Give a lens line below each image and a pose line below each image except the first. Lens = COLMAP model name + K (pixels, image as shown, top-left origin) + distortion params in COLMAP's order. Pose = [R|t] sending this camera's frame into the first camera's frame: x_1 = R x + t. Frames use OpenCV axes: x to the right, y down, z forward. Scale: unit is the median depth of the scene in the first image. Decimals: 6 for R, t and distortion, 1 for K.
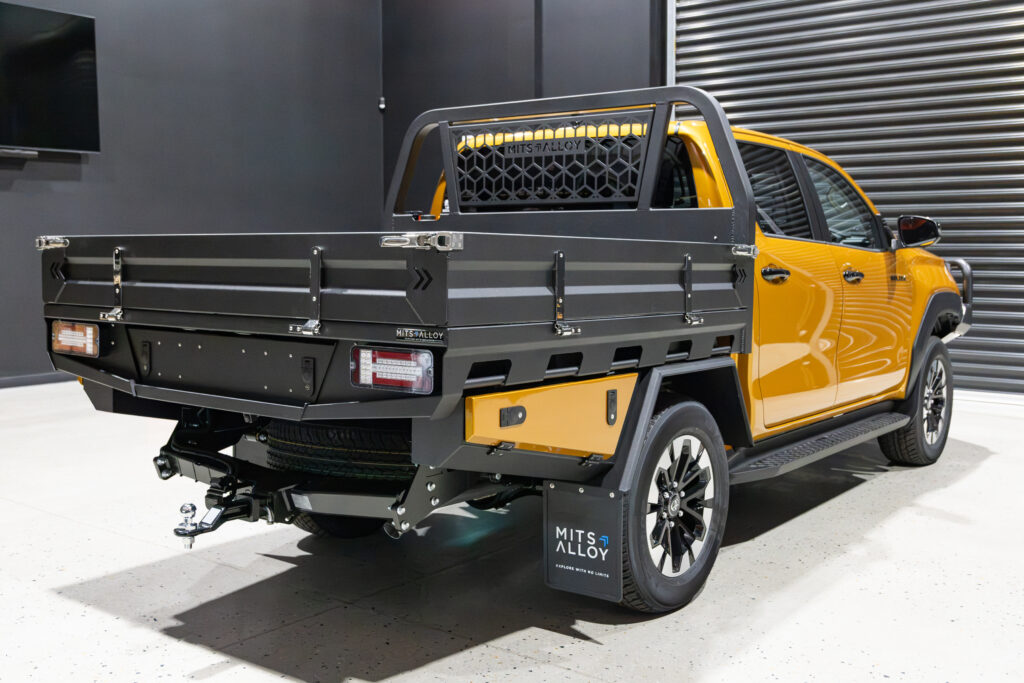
lens RADIAL K [[1089.5, 0, 512.0], [0, 1089.5, 346.0], [0, 0, 1]] dist [-0.005205, 0.000000]
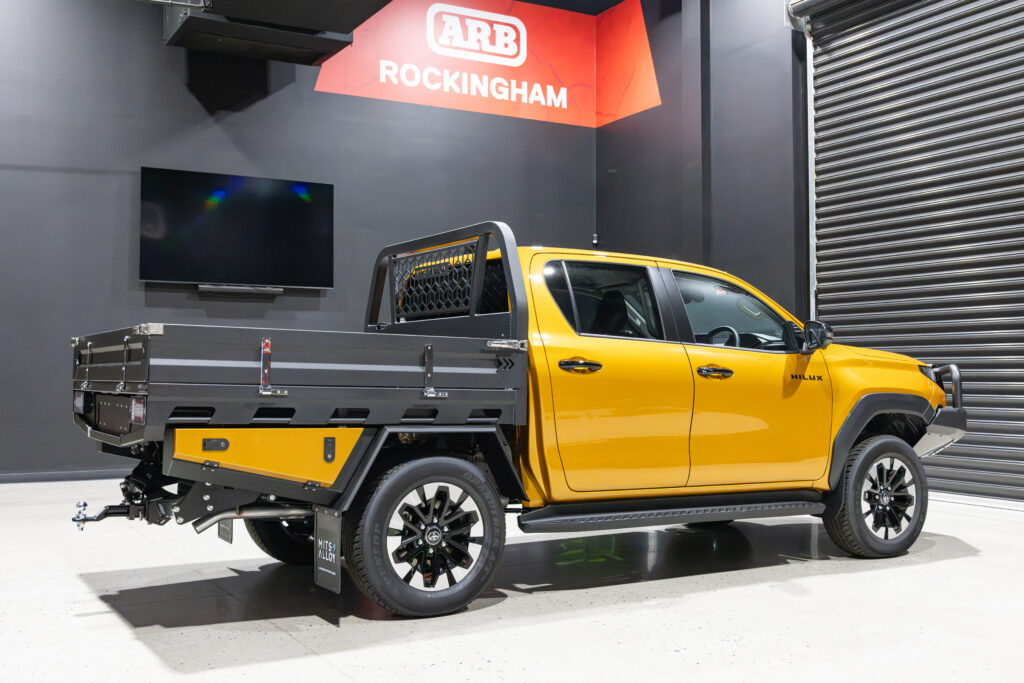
lens RADIAL K [[1093.8, 0, 509.5], [0, 1093.8, 336.3], [0, 0, 1]] dist [-0.009466, 0.000000]
pose [[0.924009, -0.011208, -0.382206, 0.742110], [-0.038666, 0.991708, -0.122559, 0.065348], [0.380410, 0.128024, 0.915914, -0.203395]]
